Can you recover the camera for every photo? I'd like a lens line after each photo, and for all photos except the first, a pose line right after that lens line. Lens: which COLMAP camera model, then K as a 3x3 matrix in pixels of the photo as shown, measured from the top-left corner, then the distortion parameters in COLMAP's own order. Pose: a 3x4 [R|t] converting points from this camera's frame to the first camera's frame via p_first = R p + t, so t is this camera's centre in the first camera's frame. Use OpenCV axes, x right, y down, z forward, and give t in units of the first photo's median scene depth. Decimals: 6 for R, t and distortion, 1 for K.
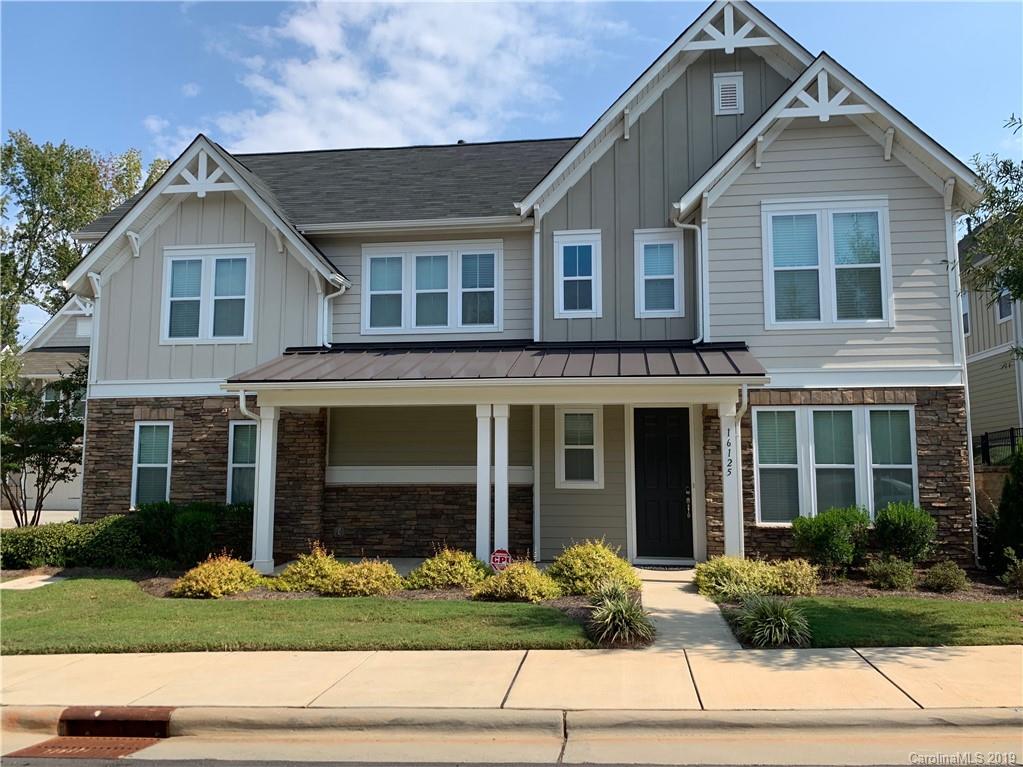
lens RADIAL K [[770.6, 0, 515.7], [0, 770.6, 387.2], [0, 0, 1]] dist [0.012175, -0.011481]
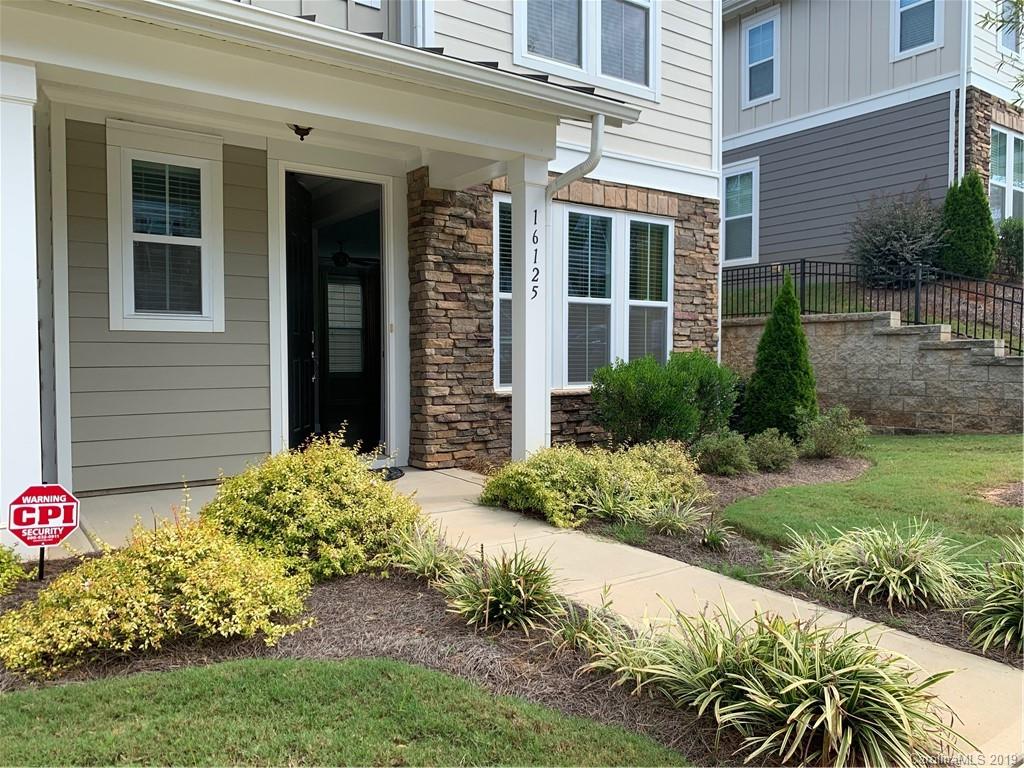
lens RADIAL K [[771.4, 0, 515.7], [0, 771.4, 392.7], [0, 0, 1]] dist [0.012175, -0.011481]
pose [[0.731586, -0.036761, 0.680757, -0.082226], [-0.070883, 0.989032, 0.129584, 0.093006], [-0.678054, -0.143056, 0.720956, 0.516952]]
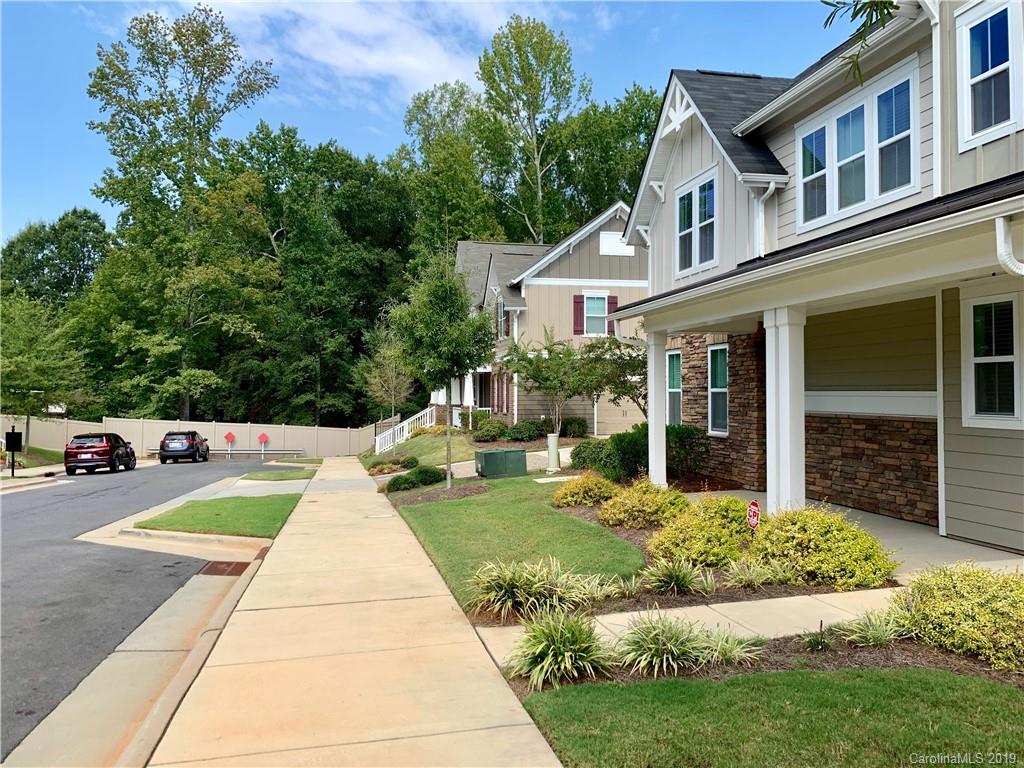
lens RADIAL K [[771.4, 0, 511.6], [0, 771.4, 377.9], [0, 0, 1]] dist [0.012175, -0.011481]
pose [[0.324723, -0.015395, -0.945684, 0.526053], [0.098592, 0.994971, 0.017656, 0.044317], [0.940657, -0.098970, 0.324608, 0.453169]]
